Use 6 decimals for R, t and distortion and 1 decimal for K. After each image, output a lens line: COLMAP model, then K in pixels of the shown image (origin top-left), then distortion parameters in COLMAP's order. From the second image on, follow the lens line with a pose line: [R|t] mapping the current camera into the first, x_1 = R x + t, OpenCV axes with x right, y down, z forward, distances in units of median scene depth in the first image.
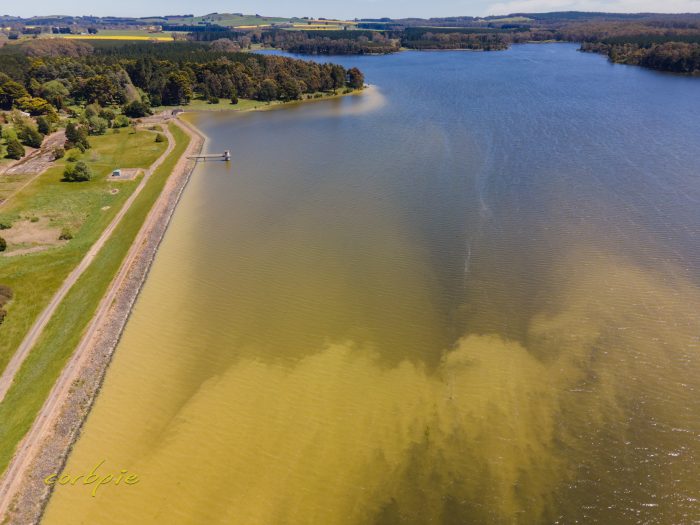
lens RADIAL K [[510.7, 0, 350.0], [0, 510.7, 262.5], [0, 0, 1]] dist [0.019220, 0.042617]
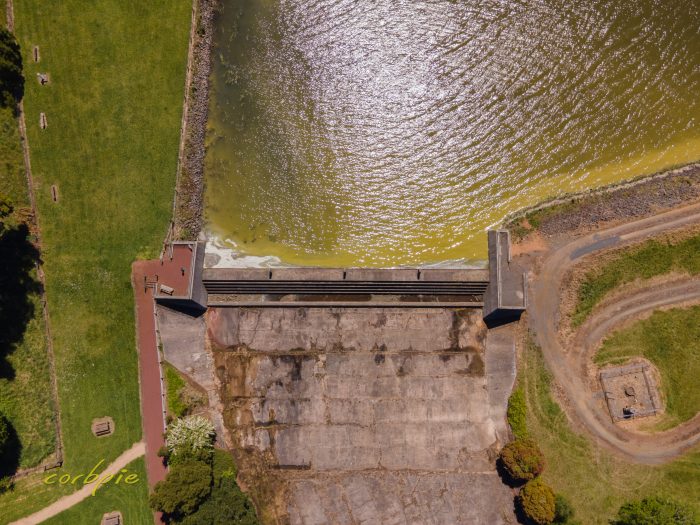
lens RADIAL K [[510.7, 0, 350.0], [0, 510.7, 262.5], [0, 0, 1]] dist [0.019220, 0.042617]
pose [[0.178578, -0.969008, 0.170687, -1.212998], [0.428940, 0.232794, 0.872821, -1.432378], [-0.885505, -0.082653, 0.457218, 3.071975]]
